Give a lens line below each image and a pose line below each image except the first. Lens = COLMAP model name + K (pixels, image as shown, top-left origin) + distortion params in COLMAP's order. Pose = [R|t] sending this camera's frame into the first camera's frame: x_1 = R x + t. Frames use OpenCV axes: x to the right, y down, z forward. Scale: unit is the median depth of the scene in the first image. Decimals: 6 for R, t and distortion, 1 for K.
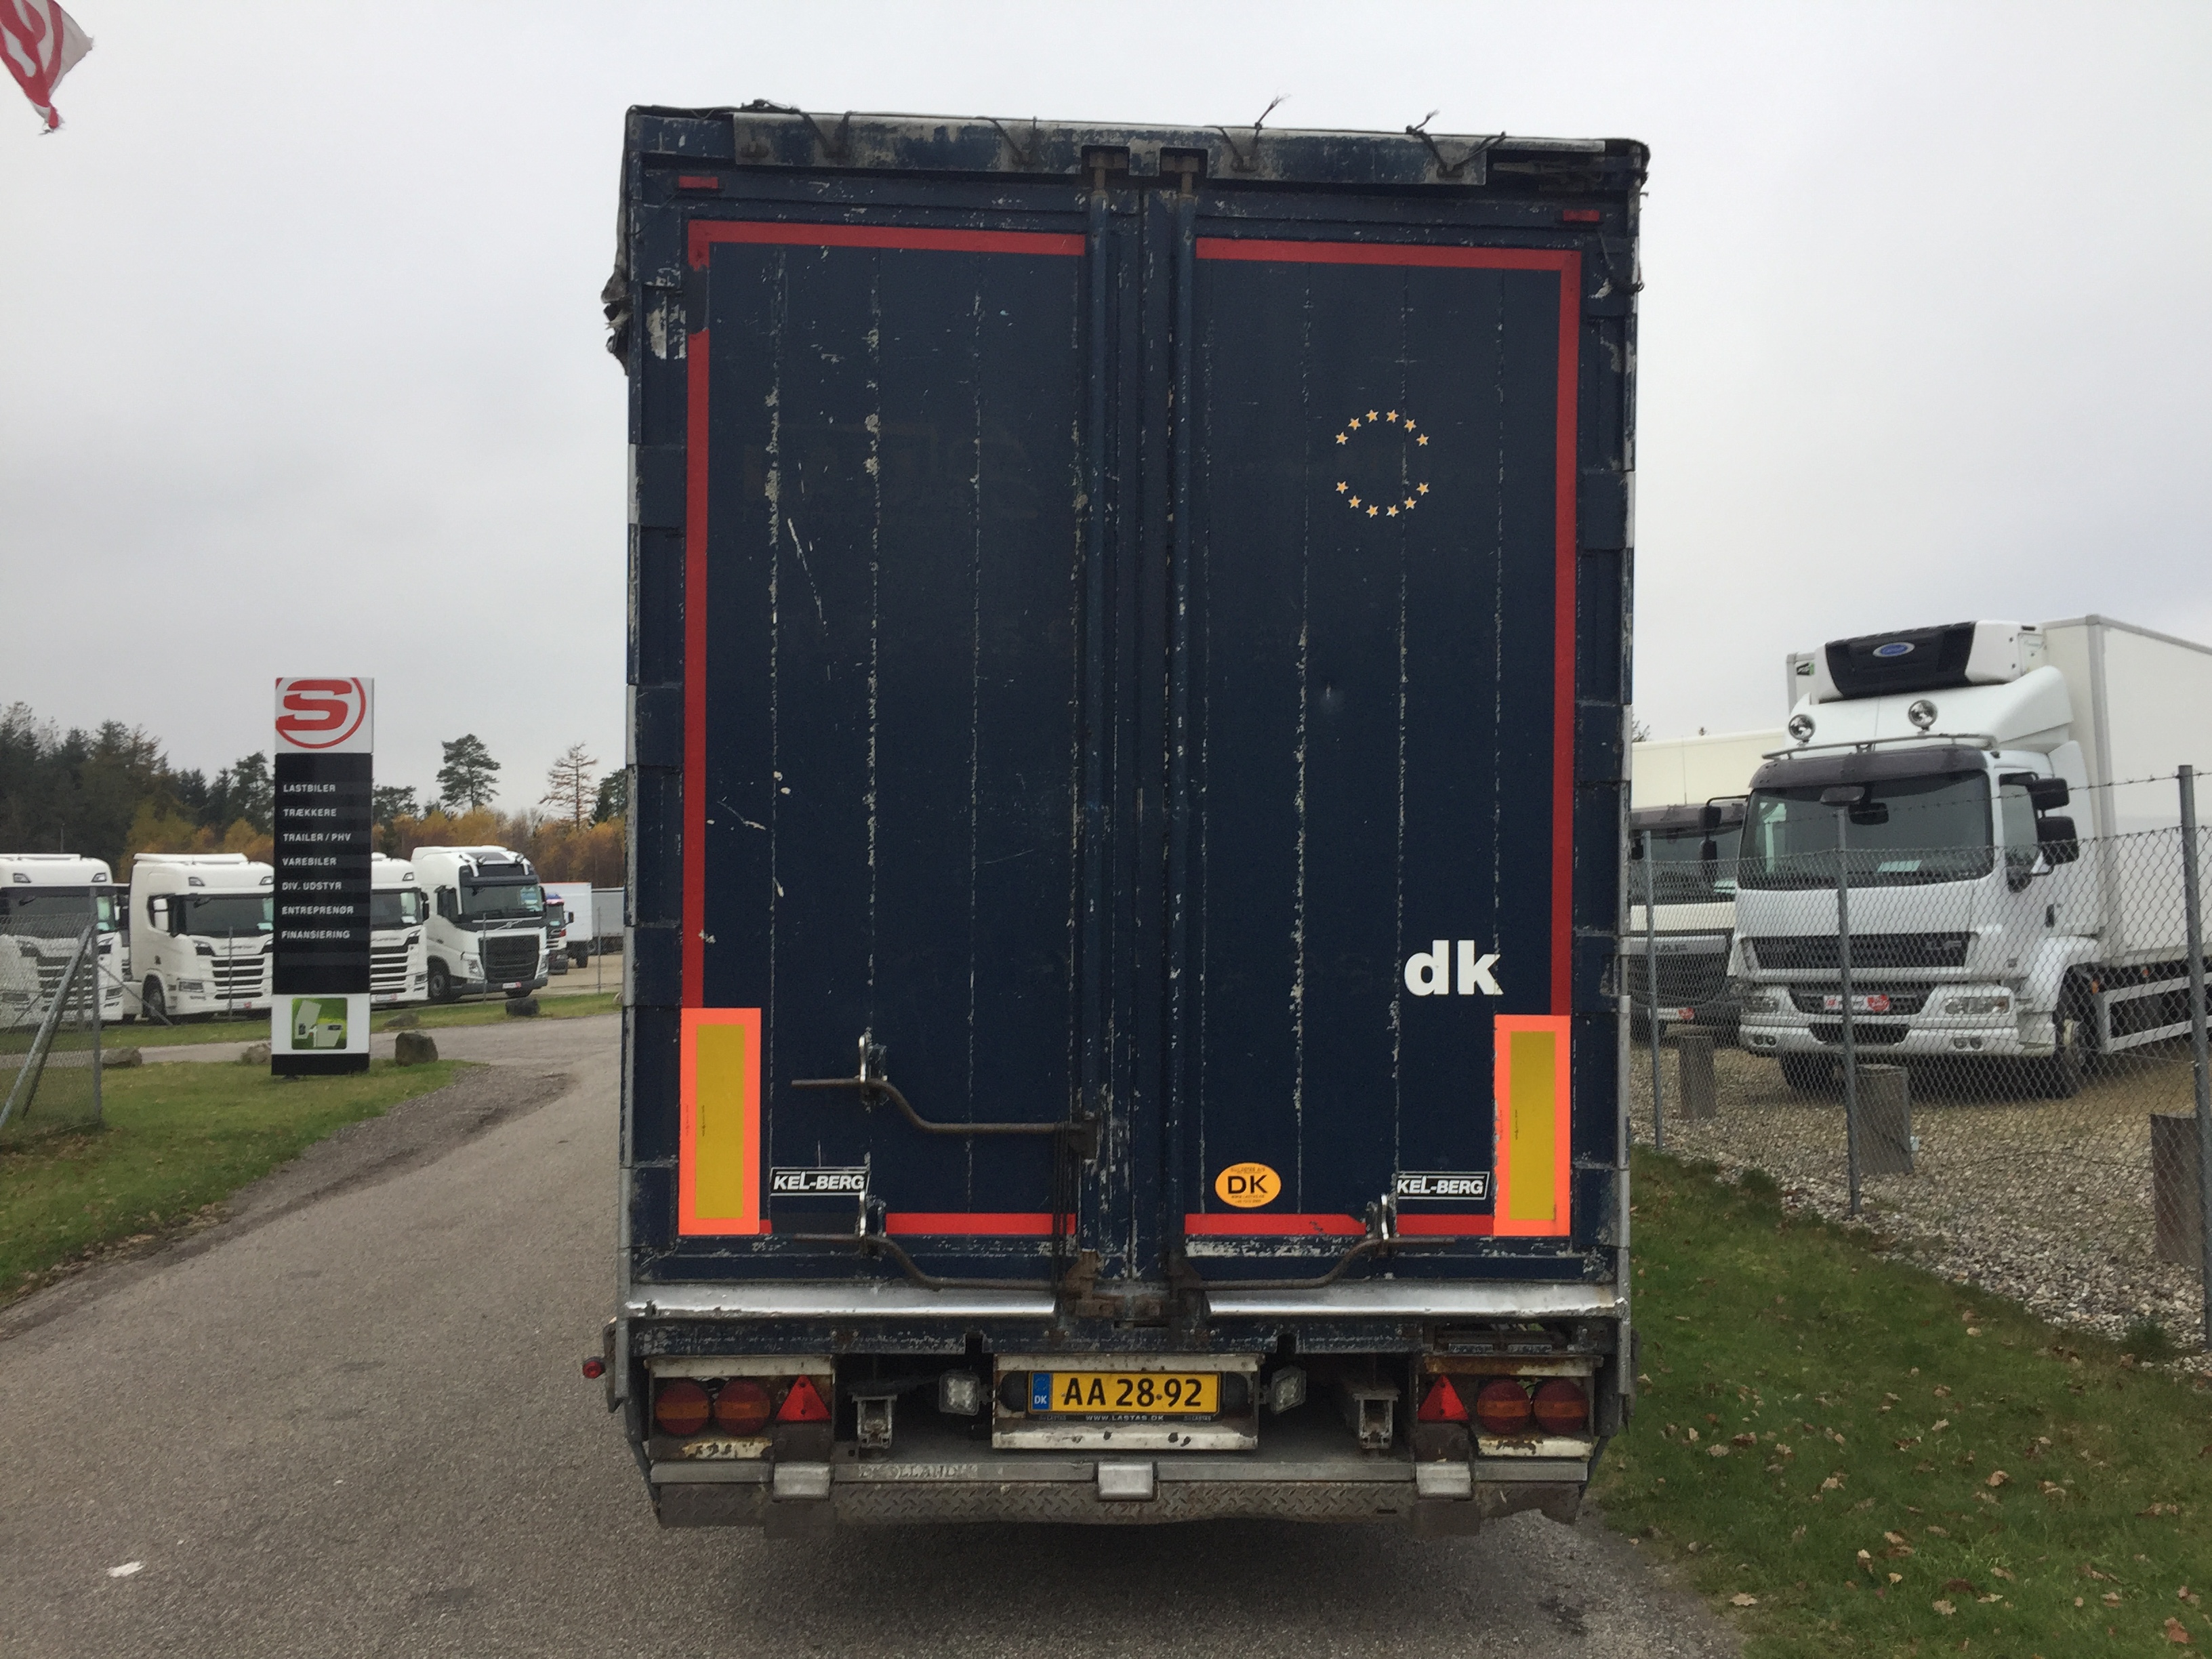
lens RADIAL K [[1887.5, 0, 1104.8], [0, 1887.5, 835.4], [0, 0, 1]] dist [0.074857, -0.103785]
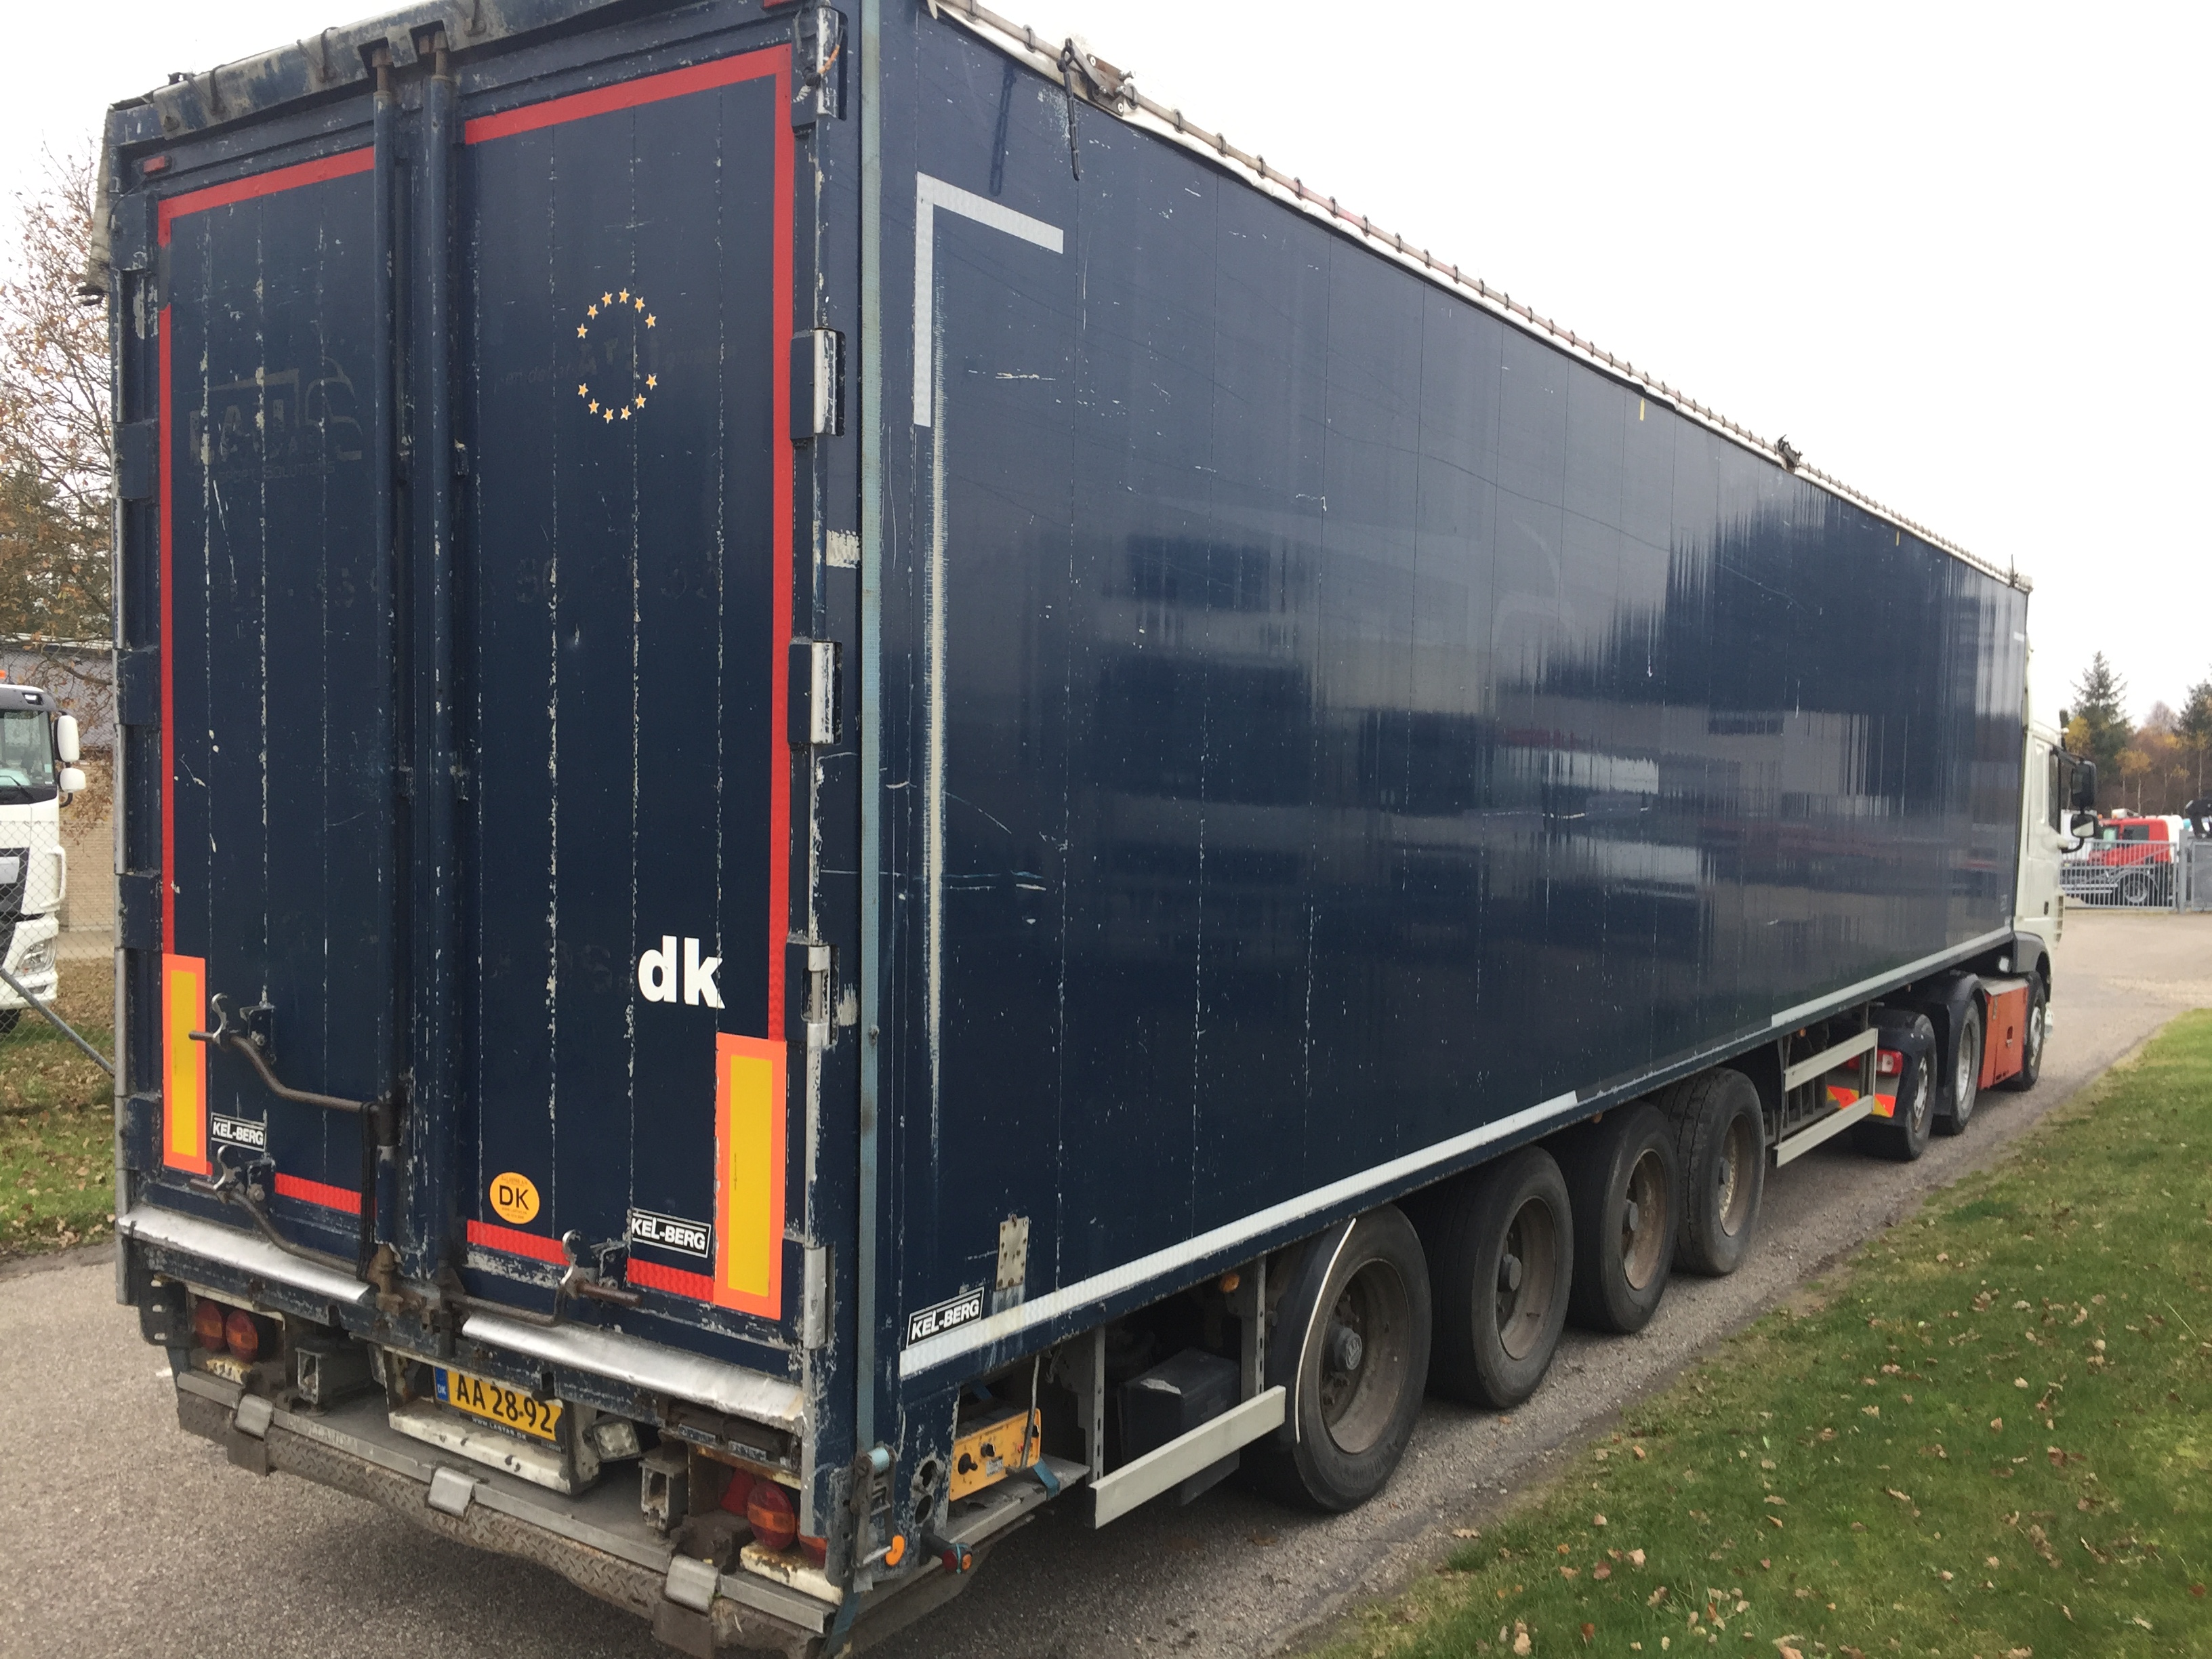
lens RADIAL K [[1887.5, 0, 1120.0], [0, 1887.5, 842.3], [0, 0, 1]] dist [0.074857, -0.103785]
pose [[0.792006, 0.035554, -0.609477, 0.831983], [-0.010272, 0.998938, 0.044924, -0.024045], [0.610427, -0.029320, 0.791530, 0.470800]]
